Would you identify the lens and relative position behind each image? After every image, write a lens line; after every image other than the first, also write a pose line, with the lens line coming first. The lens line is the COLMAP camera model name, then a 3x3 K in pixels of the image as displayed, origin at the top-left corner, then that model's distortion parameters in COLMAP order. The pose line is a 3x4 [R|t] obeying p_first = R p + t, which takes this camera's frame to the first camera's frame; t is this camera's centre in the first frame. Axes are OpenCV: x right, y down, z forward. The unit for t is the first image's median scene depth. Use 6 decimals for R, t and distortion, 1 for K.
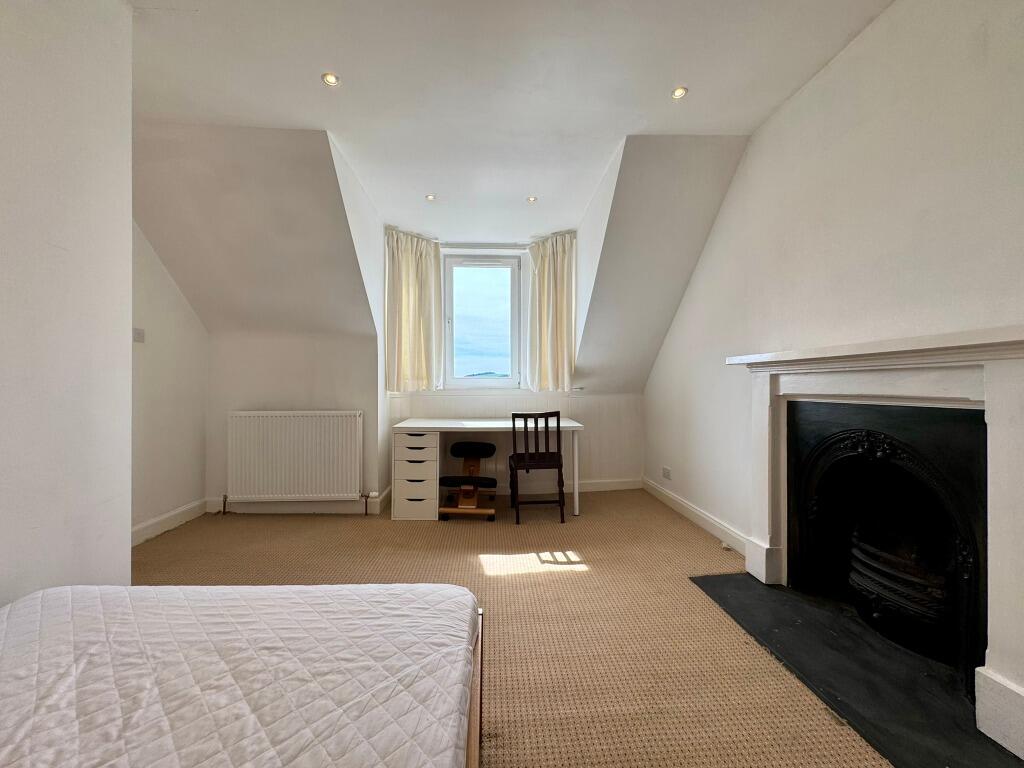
lens RADIAL K [[410.8, 0, 509.3], [0, 410.8, 382.7], [0, 0, 1]] dist [-0.001908, -0.000158]
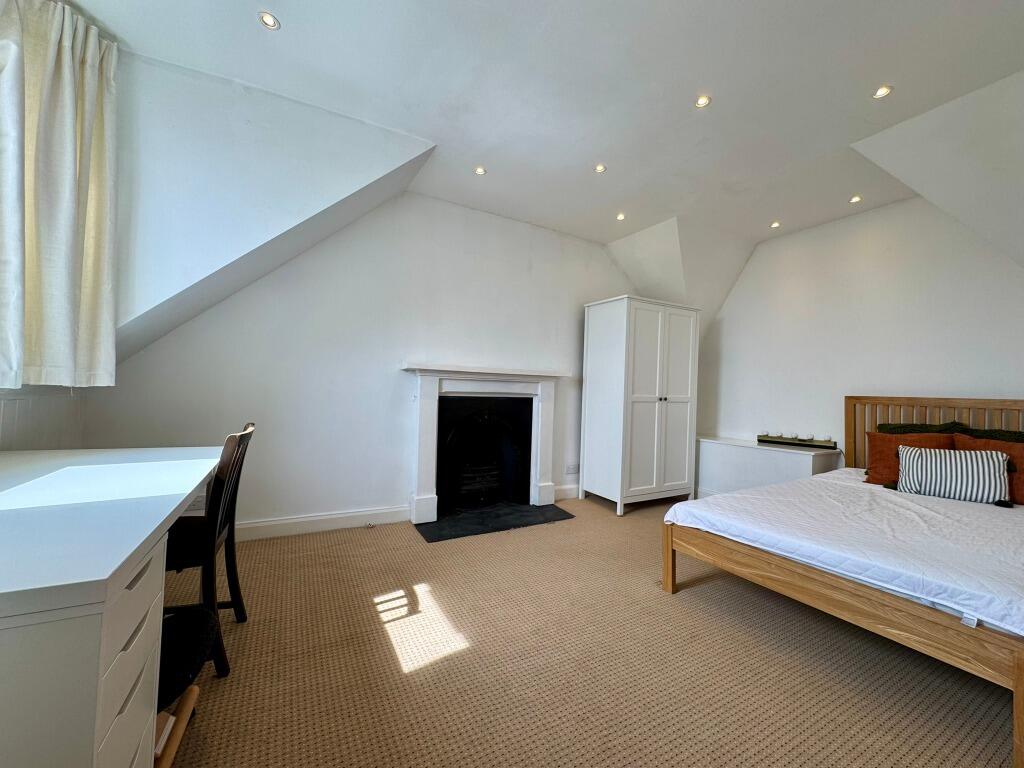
lens RADIAL K [[410.8, 0, 509.3], [0, 410.8, 382.7], [0, 0, 1]] dist [-0.001908, -0.000158]
pose [[-0.417245, 0.008930, 0.908750, -0.769481], [-0.027936, 0.999353, -0.022647, 0.019868], [-0.908365, -0.034837, -0.416725, 1.296677]]
